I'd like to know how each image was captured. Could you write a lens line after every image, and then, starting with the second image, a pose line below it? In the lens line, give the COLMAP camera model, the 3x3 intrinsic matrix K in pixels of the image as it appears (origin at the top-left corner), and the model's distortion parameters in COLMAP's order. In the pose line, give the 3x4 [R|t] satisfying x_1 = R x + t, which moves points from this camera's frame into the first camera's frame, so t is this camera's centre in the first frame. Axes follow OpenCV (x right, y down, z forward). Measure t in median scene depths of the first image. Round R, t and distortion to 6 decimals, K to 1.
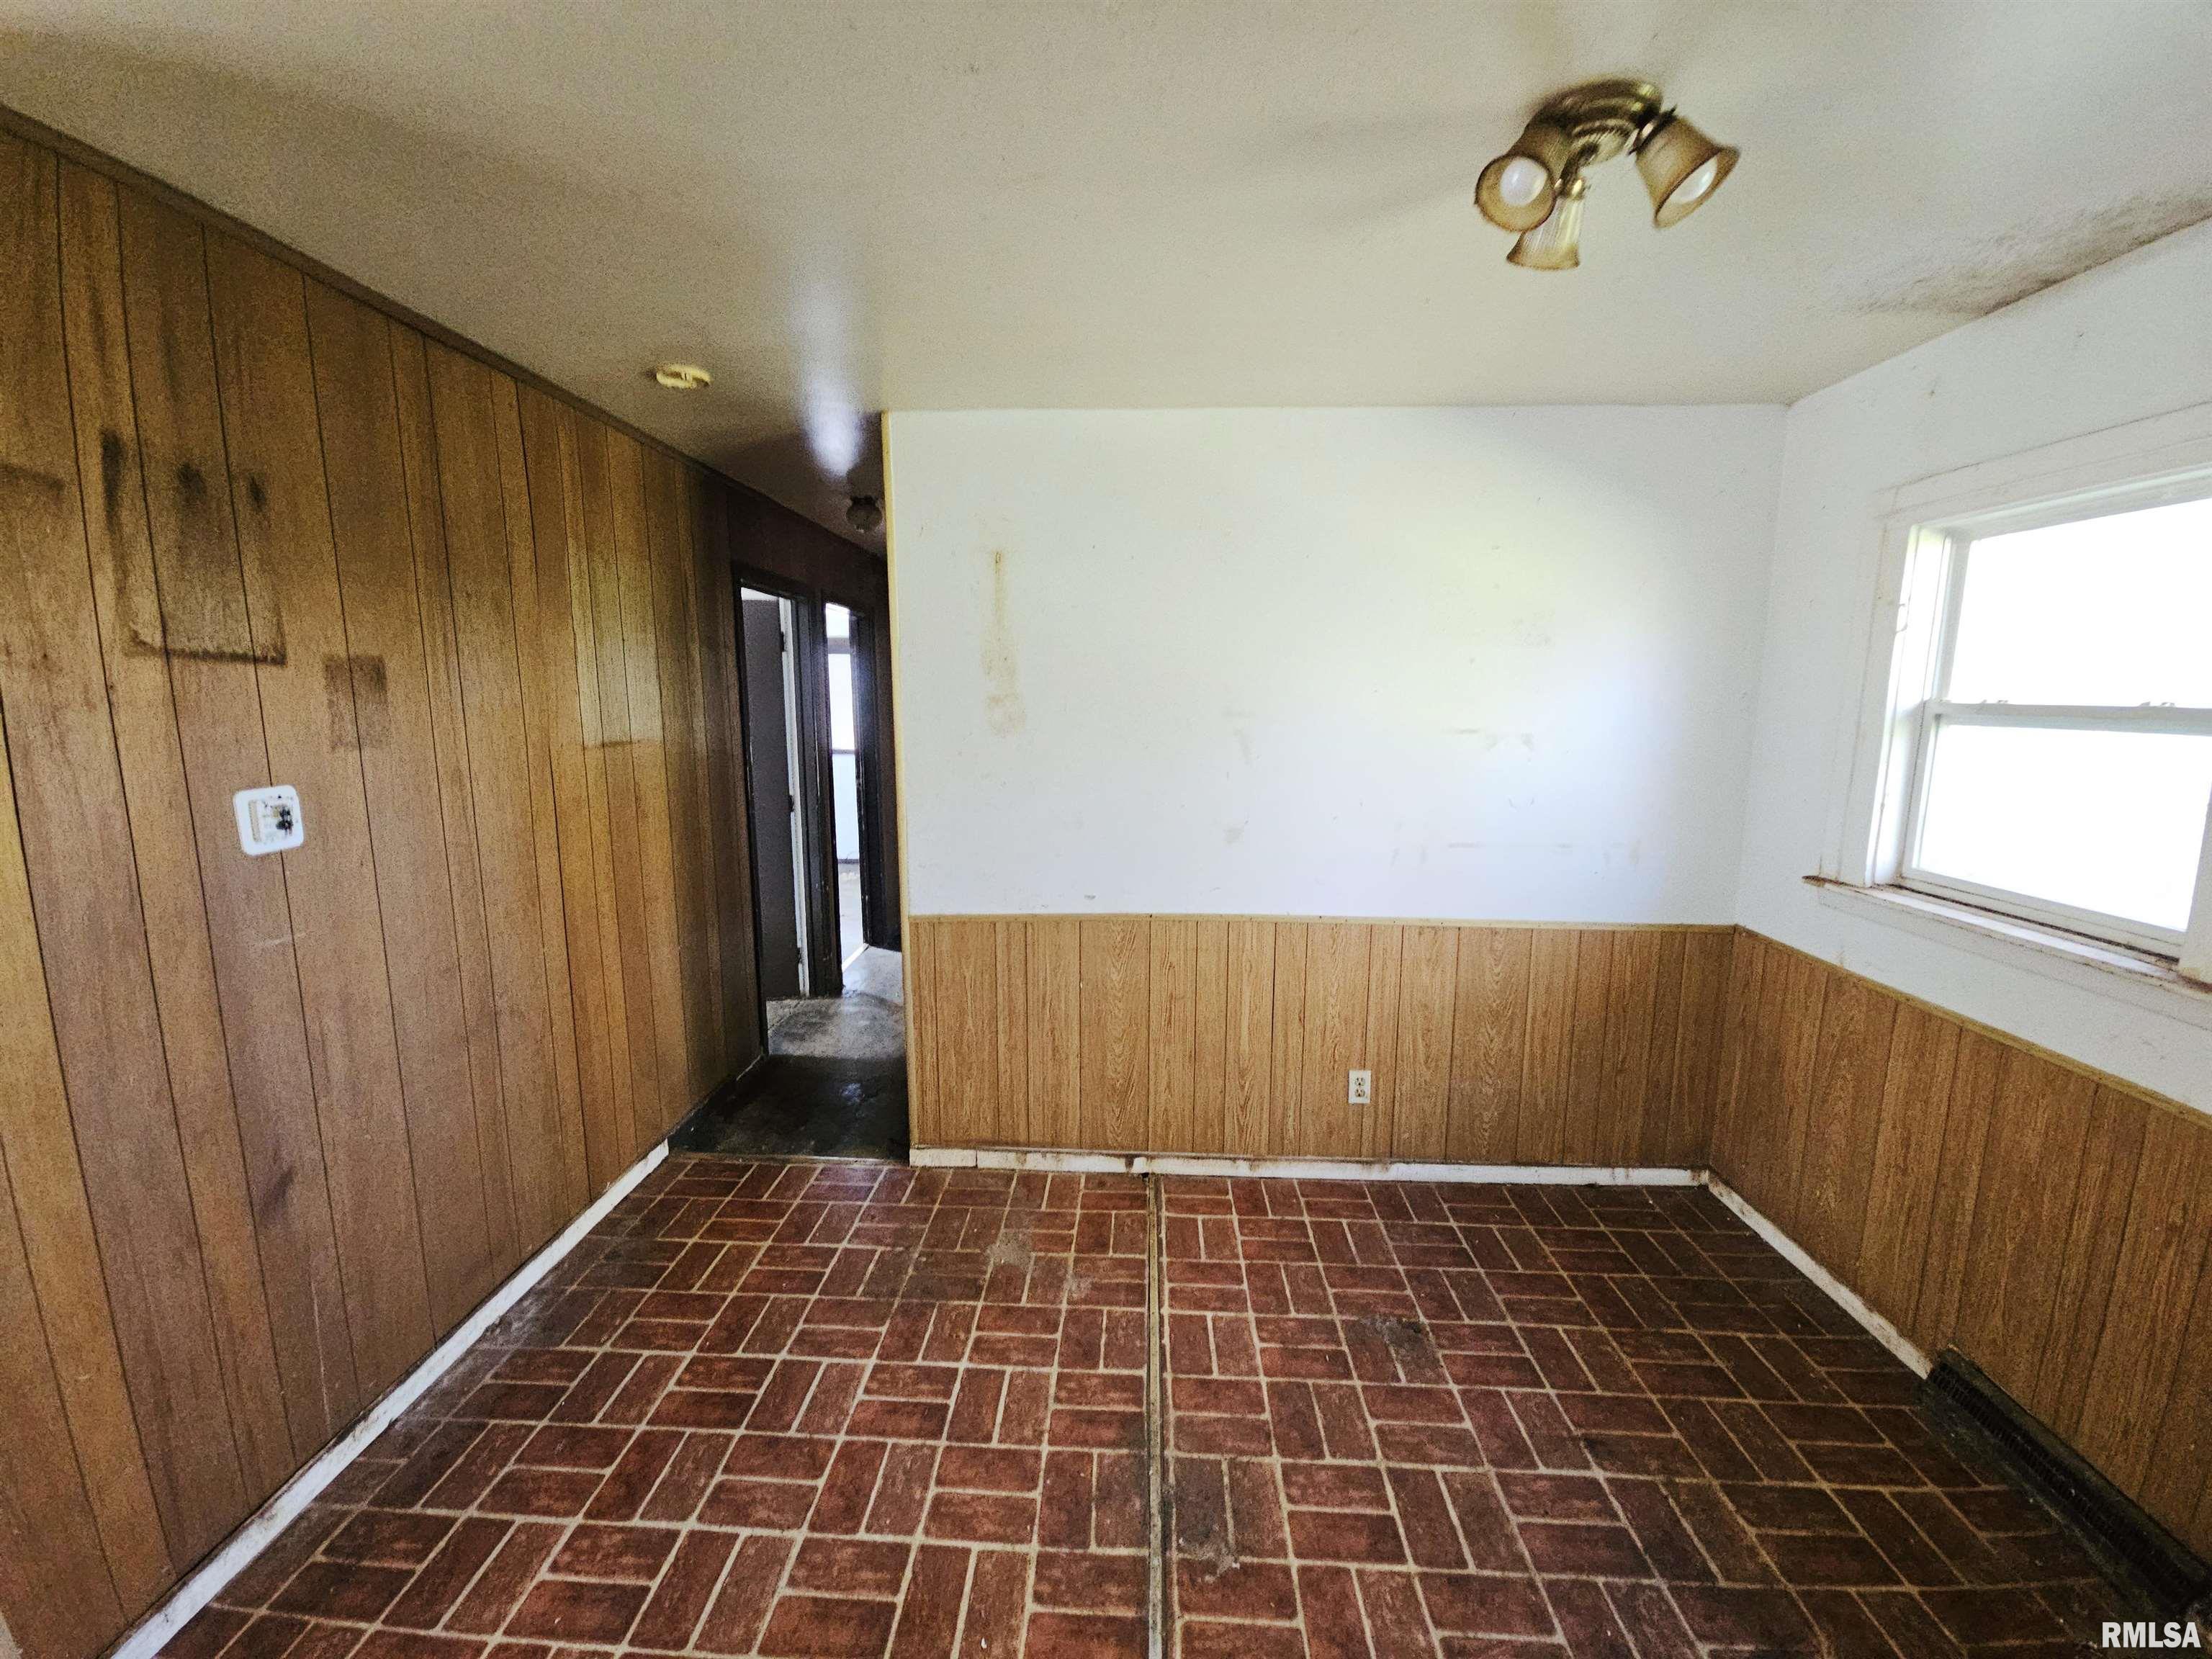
lens RADIAL K [[871.3, 0, 1111.0], [0, 871.3, 822.6], [0, 0, 1]] dist [0.000278, 0.000047]
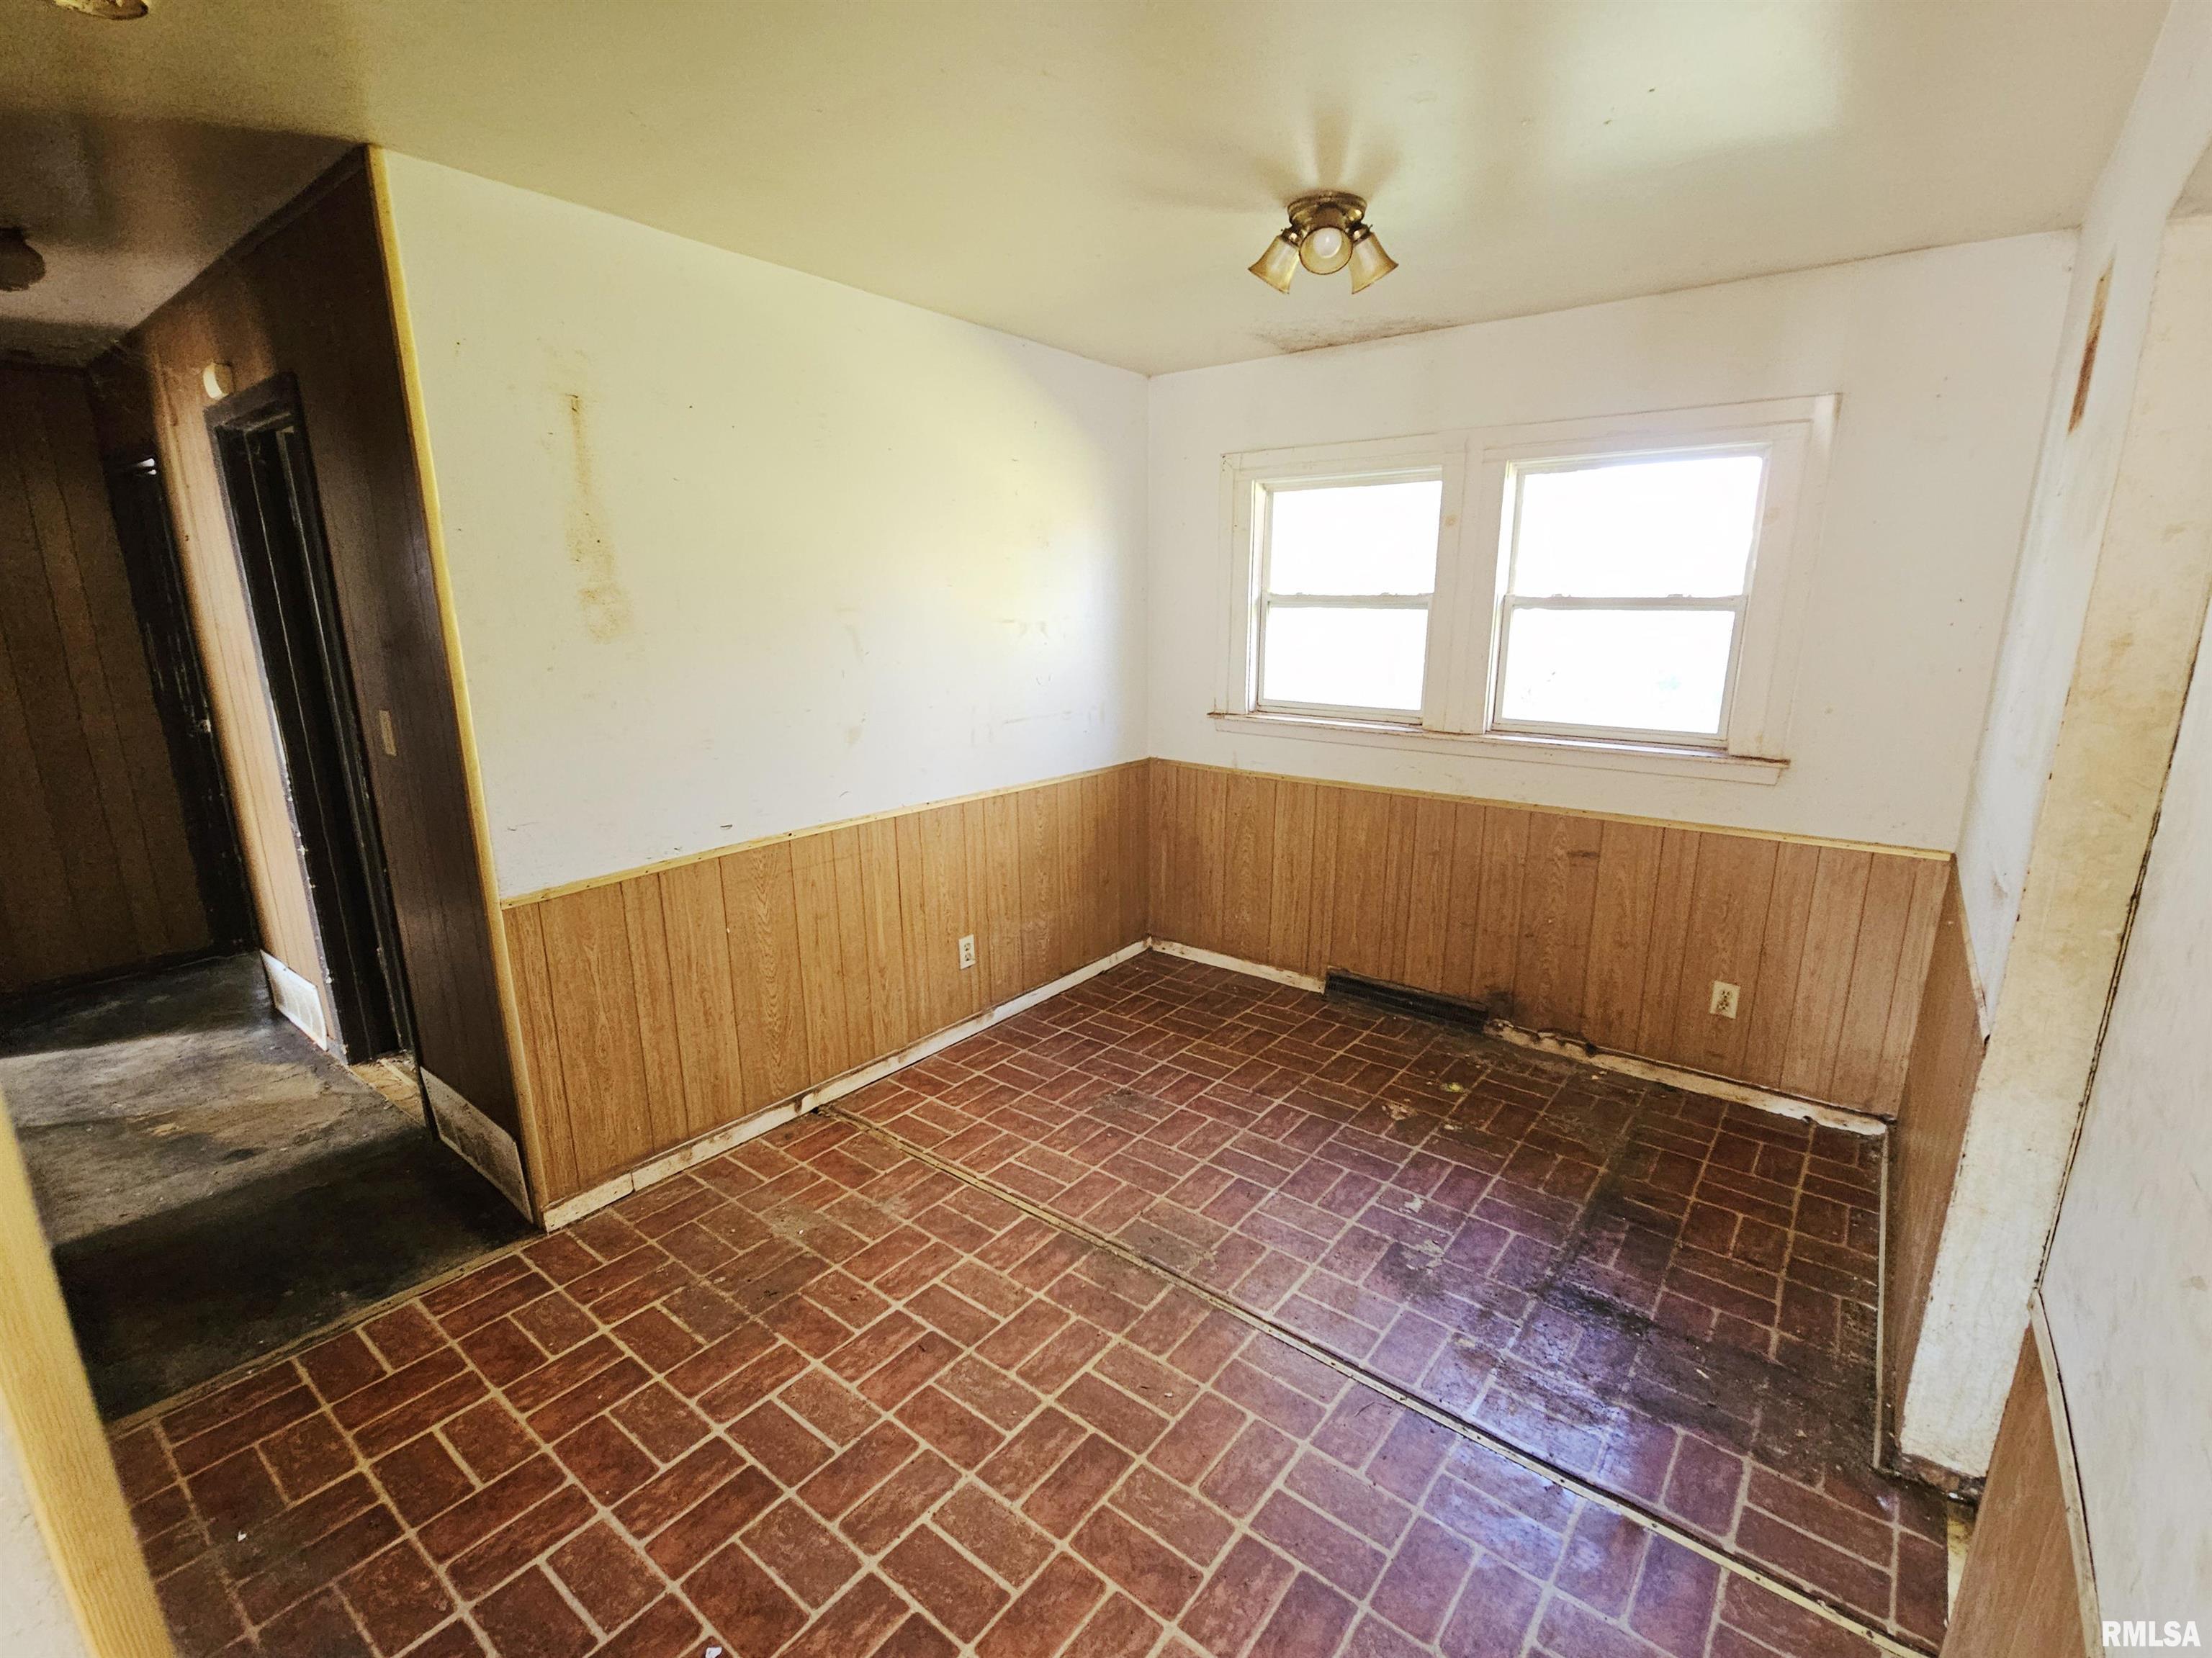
lens RADIAL K [[901.3, 0, 1168.1], [0, 901.3, 794.0], [0, 0, 1]] dist [-0.000054, -0.000143]
pose [[0.600845, -0.175191, 0.779931, -0.448448], [0.118037, 0.984437, 0.130194, -0.010978], [-0.790602, 0.013834, 0.612174, 0.110441]]
